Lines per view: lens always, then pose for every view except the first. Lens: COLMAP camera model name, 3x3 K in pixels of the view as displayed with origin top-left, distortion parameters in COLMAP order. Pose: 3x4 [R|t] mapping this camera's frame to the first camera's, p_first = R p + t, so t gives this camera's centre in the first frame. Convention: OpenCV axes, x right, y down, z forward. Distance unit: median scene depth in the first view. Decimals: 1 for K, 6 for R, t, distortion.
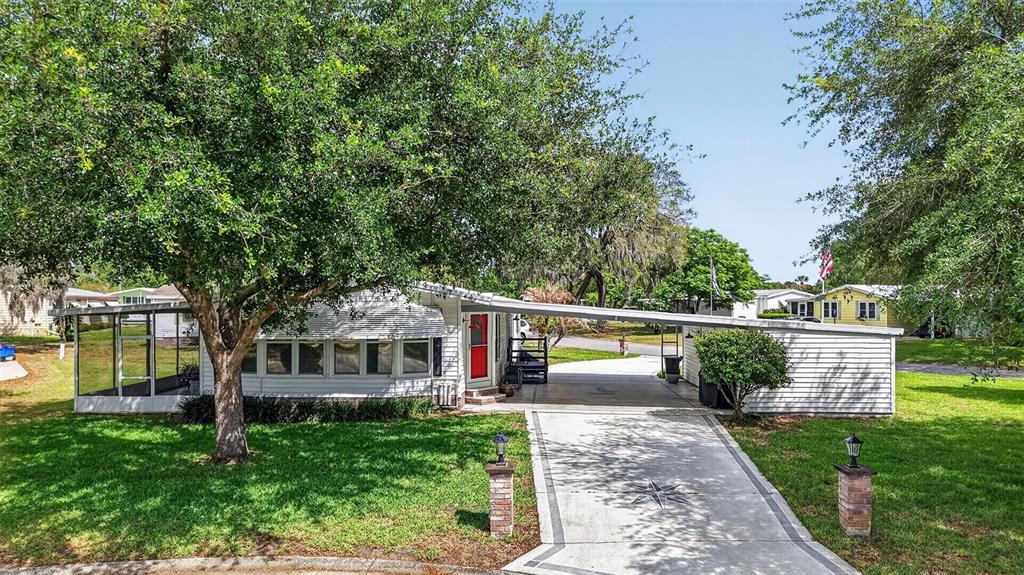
lens RADIAL K [[759.1, 0, 512.0], [0, 759.1, 287.5], [0, 0, 1]] dist [0.100533, 0.000164]
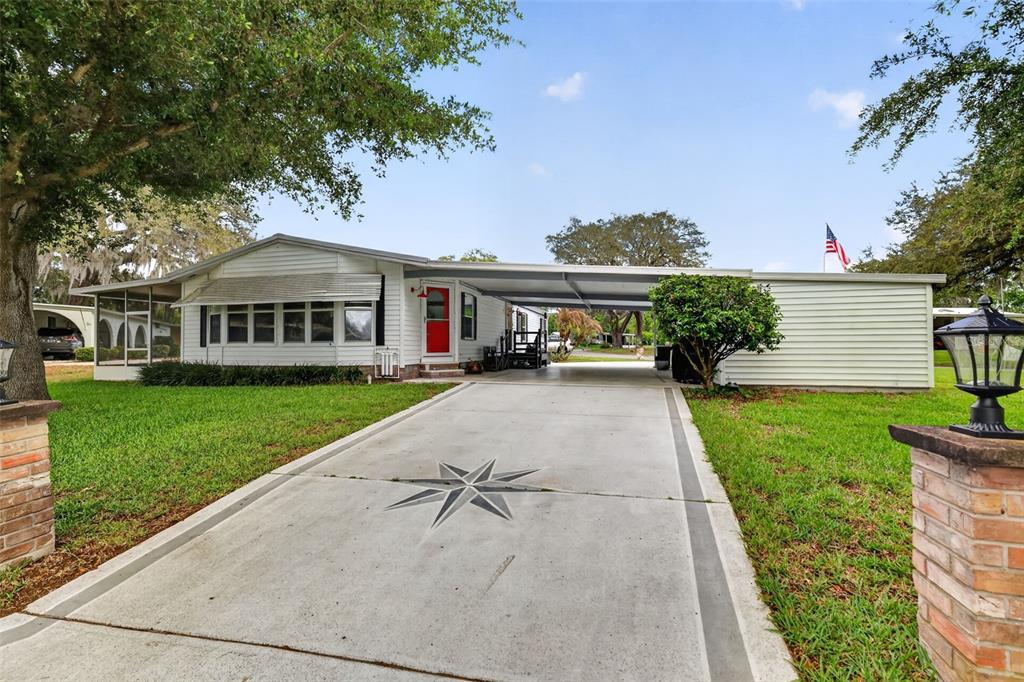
lens RADIAL K [[450.9, 0, 512.0], [0, 450.9, 341.0], [0, 0, 1]] dist [-0.001397, -0.000492]
pose [[0.976589, -0.005401, -0.215048, 0.194521], [0.003378, 0.999947, -0.009771, 0.121800], [0.215089, 0.008816, 0.976555, 0.500400]]
